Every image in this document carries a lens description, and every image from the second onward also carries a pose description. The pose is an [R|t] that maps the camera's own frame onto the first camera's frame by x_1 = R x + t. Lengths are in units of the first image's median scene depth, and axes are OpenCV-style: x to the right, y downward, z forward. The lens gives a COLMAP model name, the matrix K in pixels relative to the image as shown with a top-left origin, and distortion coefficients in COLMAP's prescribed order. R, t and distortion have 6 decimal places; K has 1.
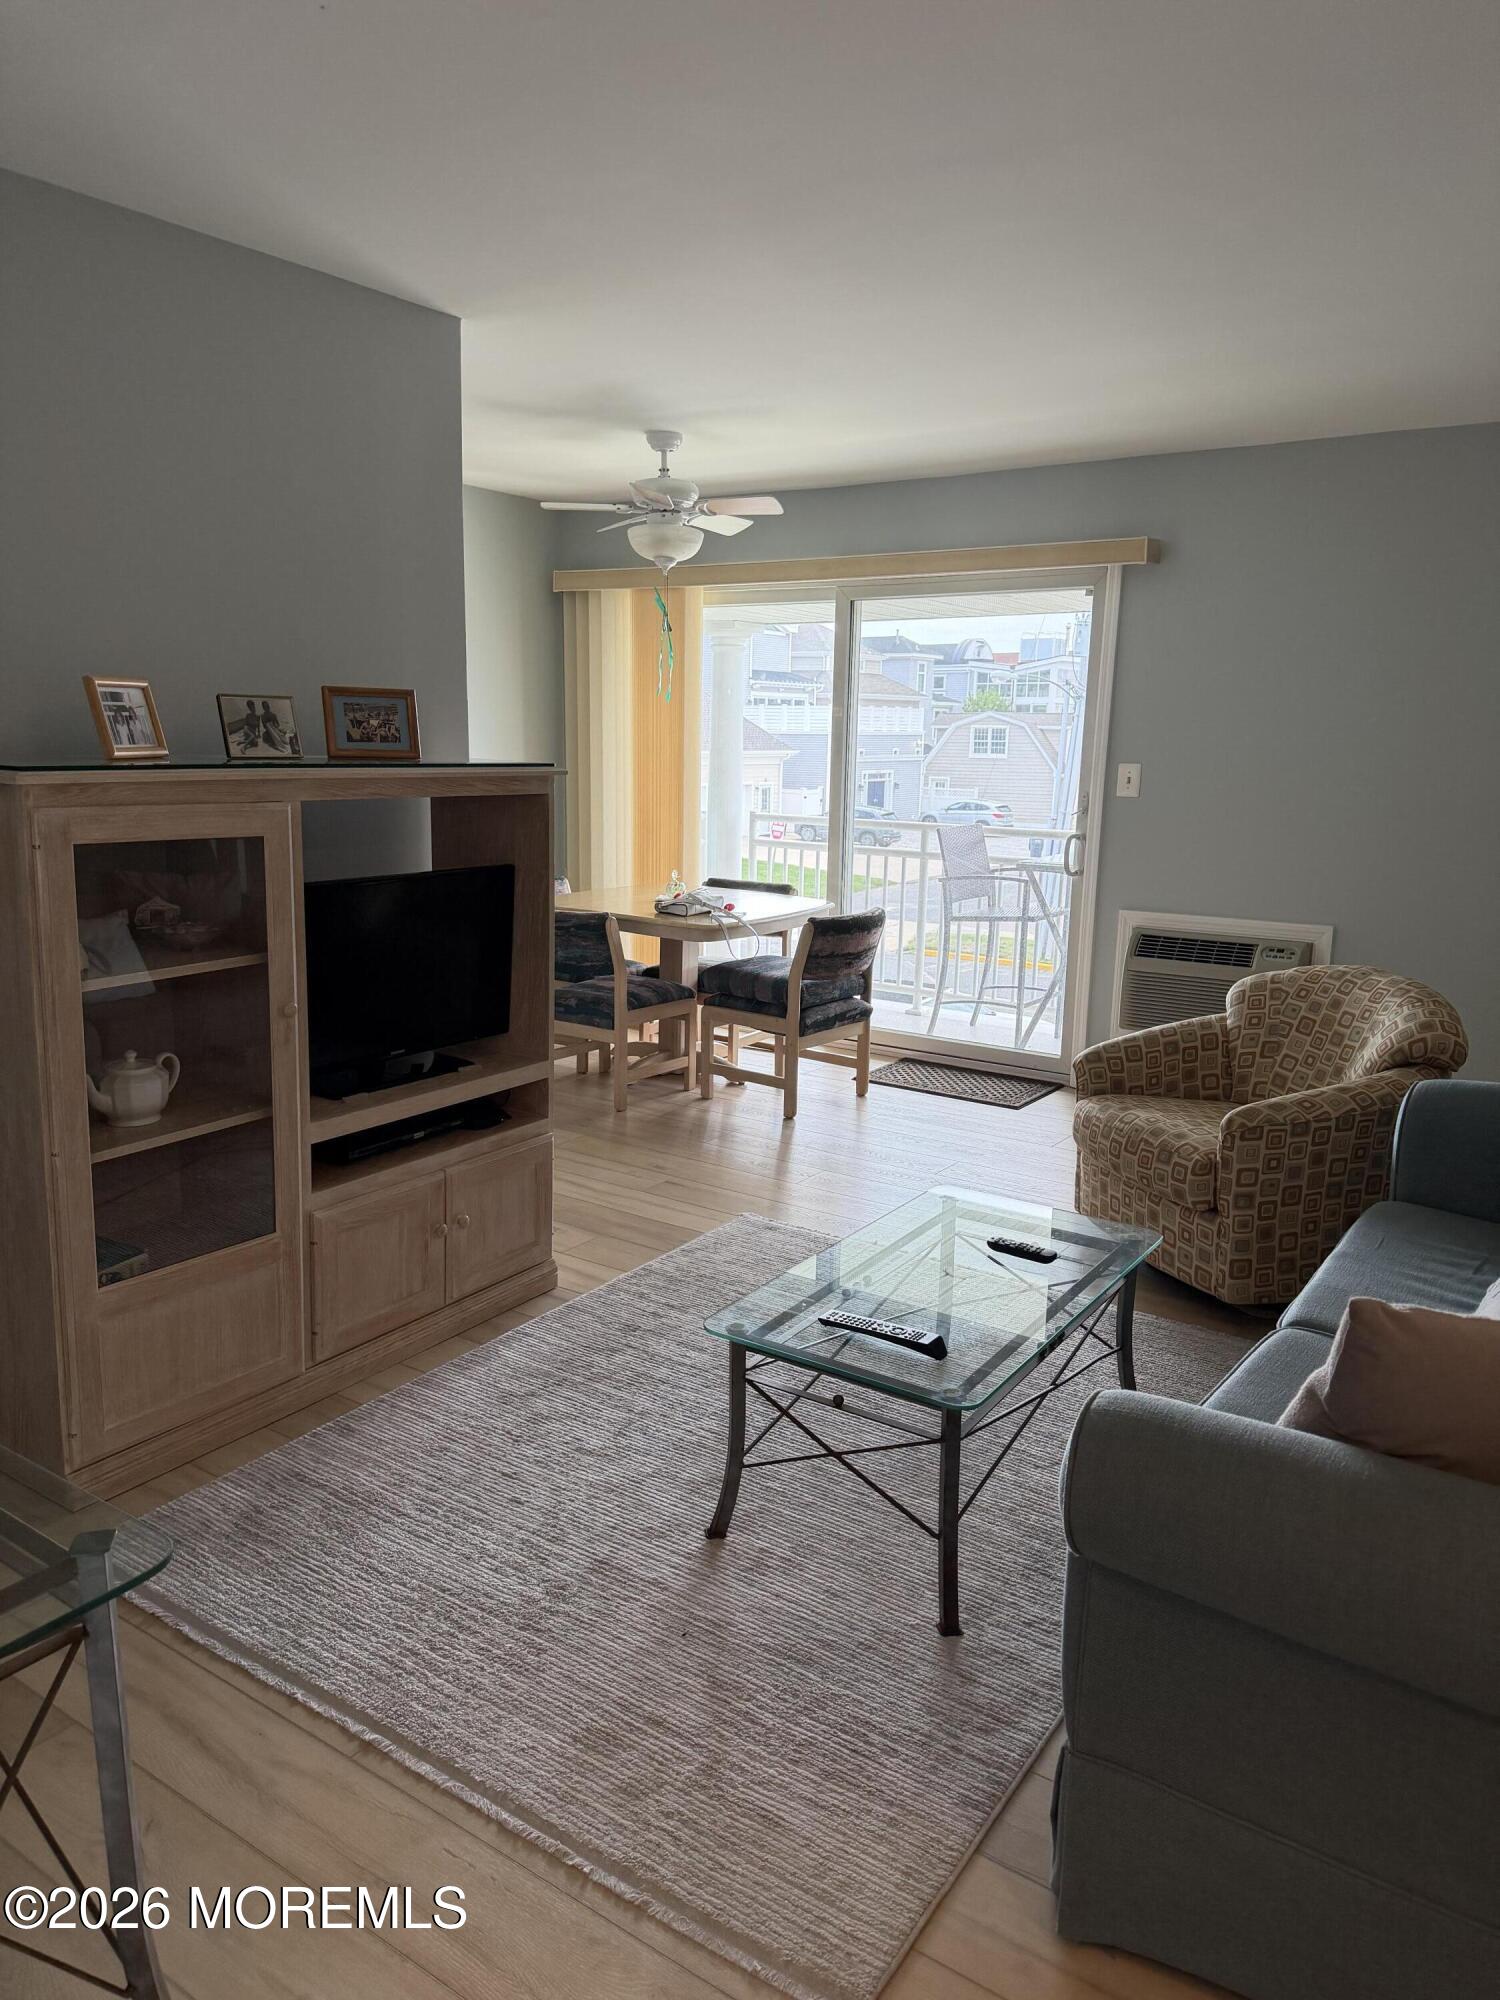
lens RADIAL K [[1426.9, 0, 744.8], [0, 1426.9, 998.4], [0, 0, 1]] dist [0.127710, -0.125113]
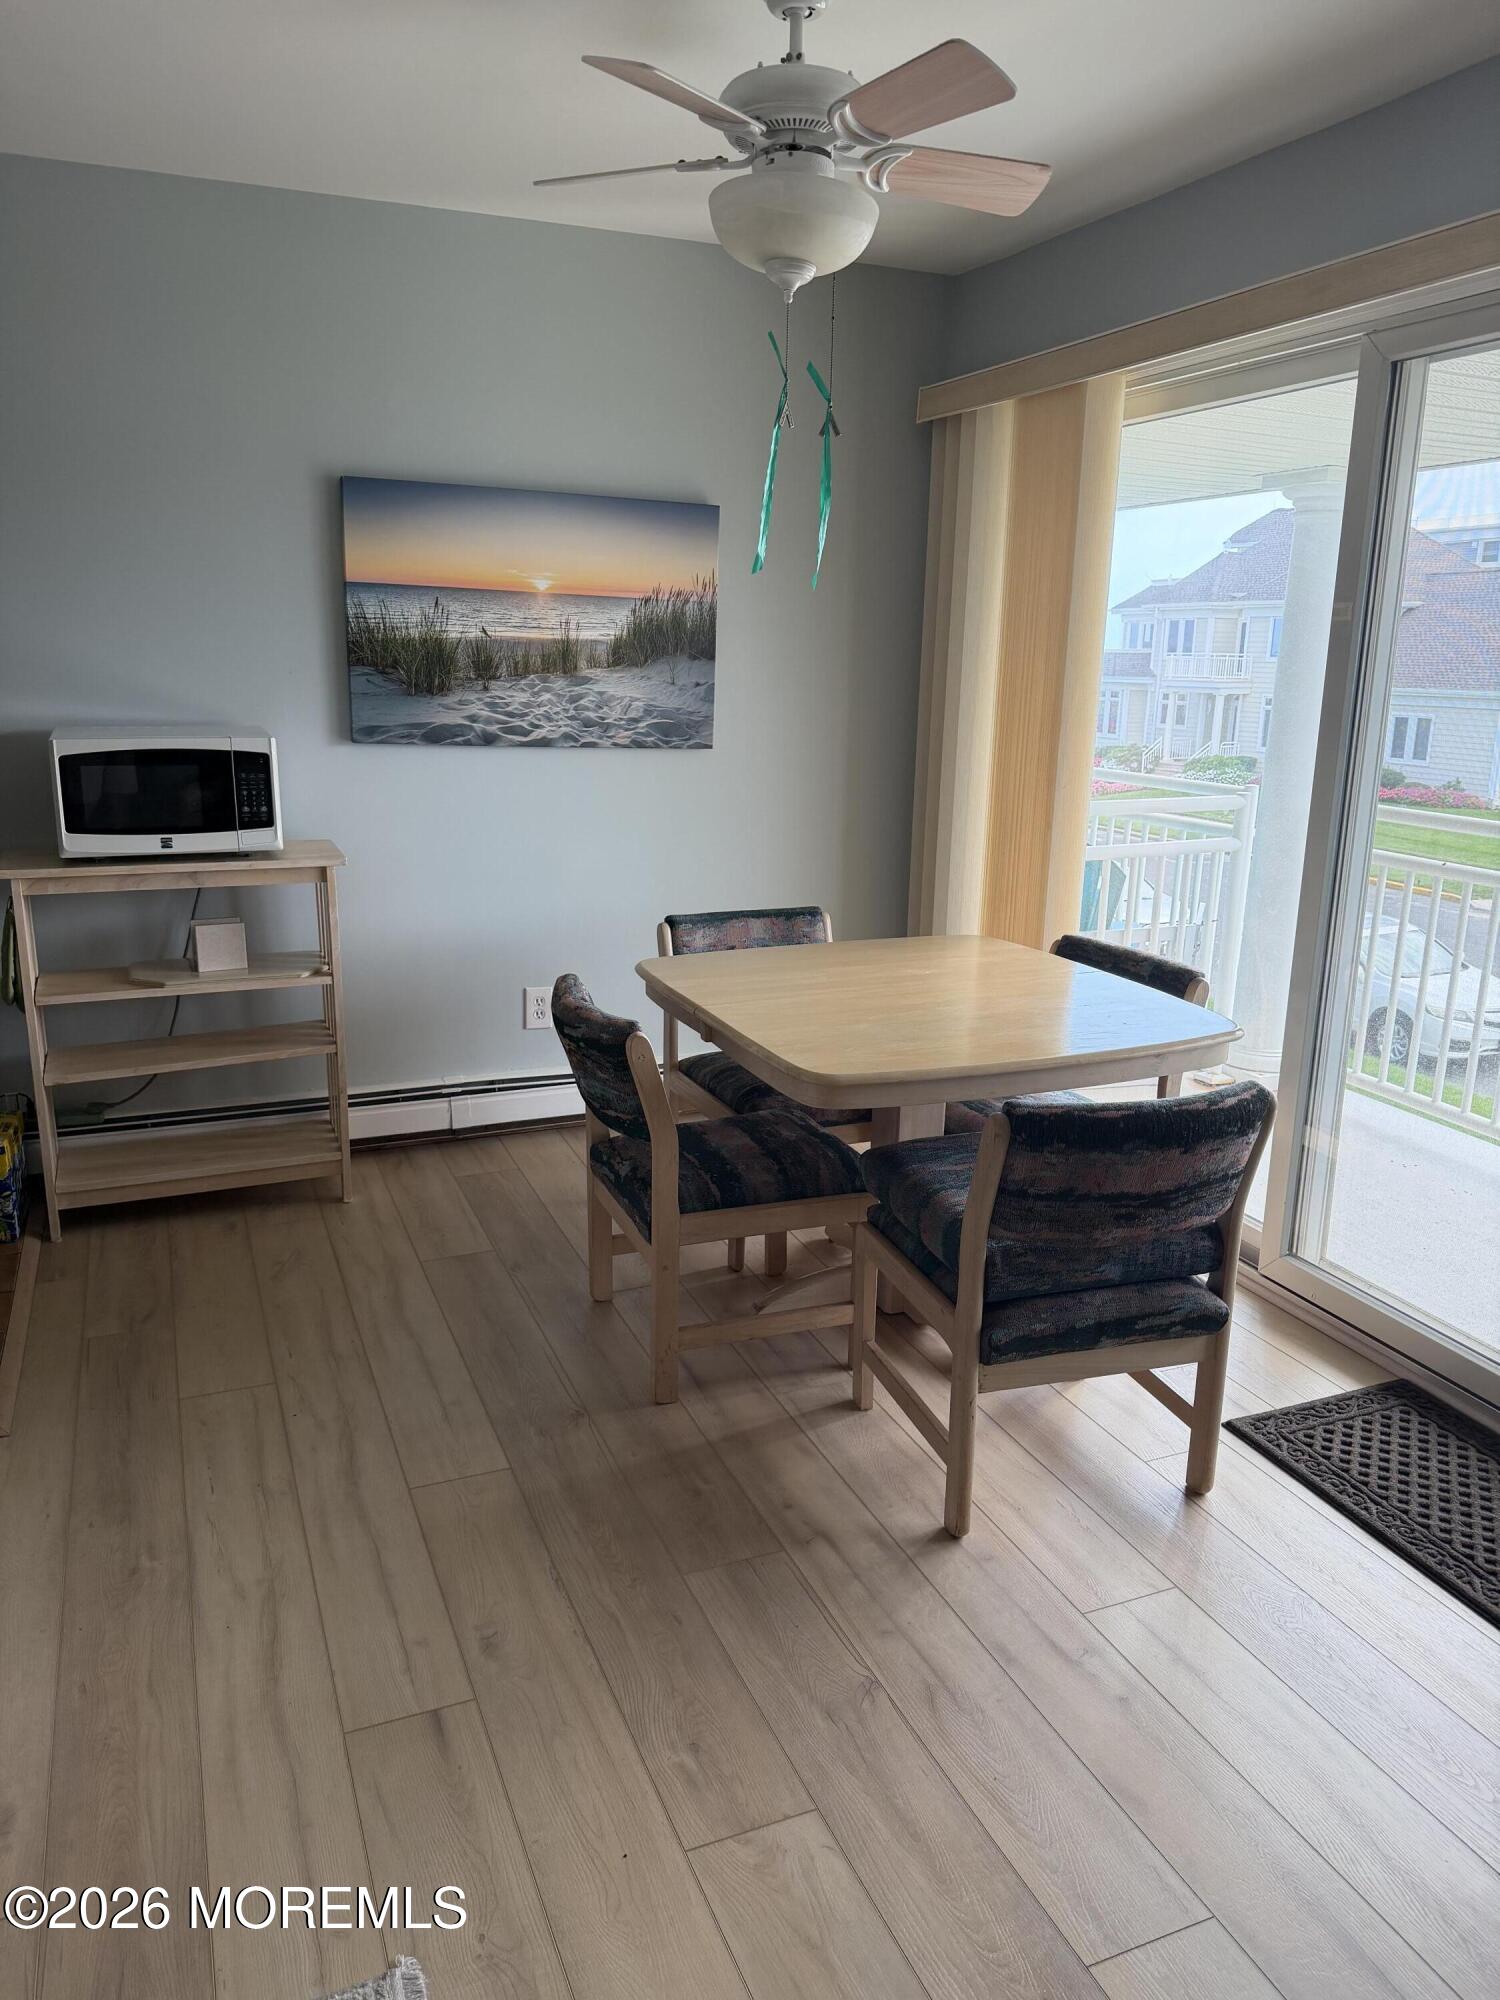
lens RADIAL K [[1426.9, 0, 729.1], [0, 1426.9, 983.7], [0, 0, 1]] dist [0.127710, -0.125113]
pose [[0.835768, 0.124126, -0.534869, 0.338309], [-0.107003, 0.992256, 0.063073, -0.185801], [0.538556, 0.004519, 0.842577, 1.022813]]
